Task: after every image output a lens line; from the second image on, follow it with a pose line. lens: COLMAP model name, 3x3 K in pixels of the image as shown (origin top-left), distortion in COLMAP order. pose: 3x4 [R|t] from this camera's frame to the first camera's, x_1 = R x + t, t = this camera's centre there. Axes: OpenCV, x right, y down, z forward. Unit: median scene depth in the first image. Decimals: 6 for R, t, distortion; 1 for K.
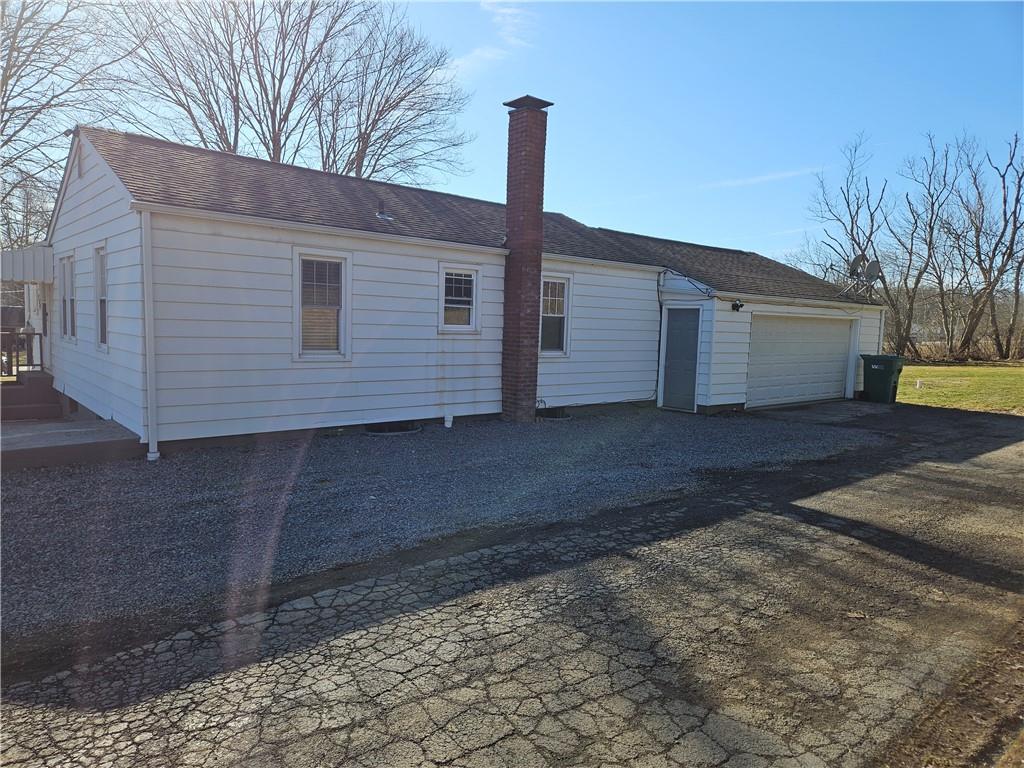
lens RADIAL K [[678.5, 0, 512.0], [0, 678.5, 374.6], [0, 0, 1]] dist [0.077856, -0.056018]
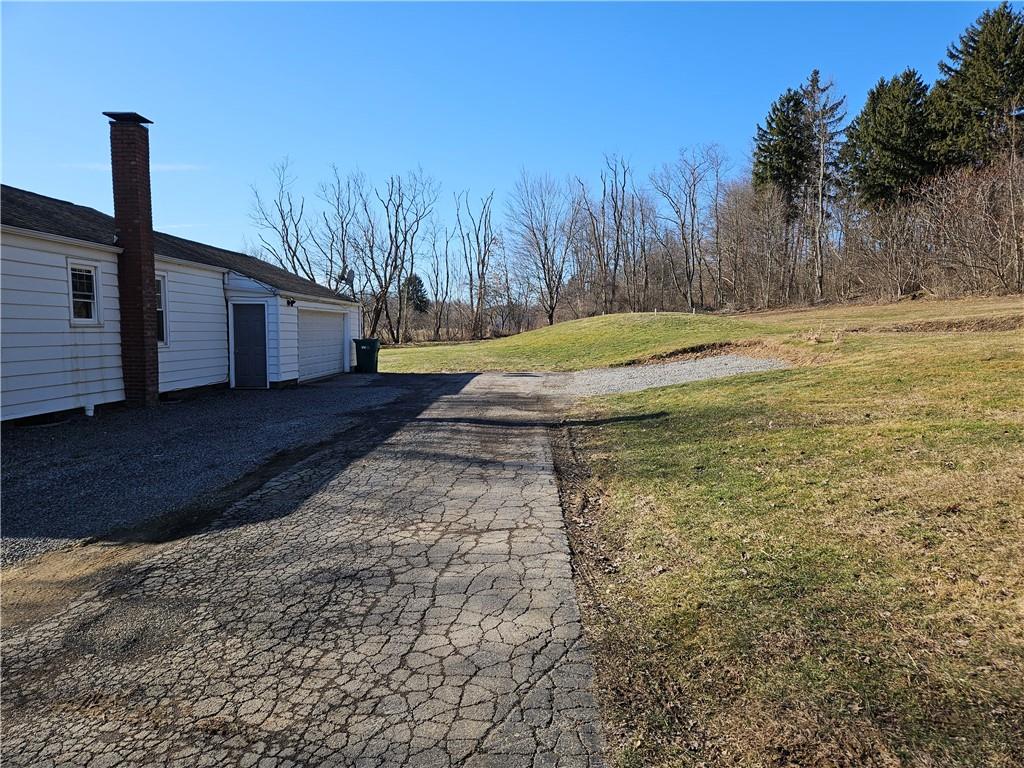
lens RADIAL K [[678.5, 0, 526.0], [0, 678.5, 370.8], [0, 0, 1]] dist [0.077856, -0.056018]
pose [[0.655865, -0.073834, 0.751258, -0.419948], [0.074817, 0.996663, 0.032636, 0.021888], [-0.751161, 0.034802, 0.659201, -0.199689]]
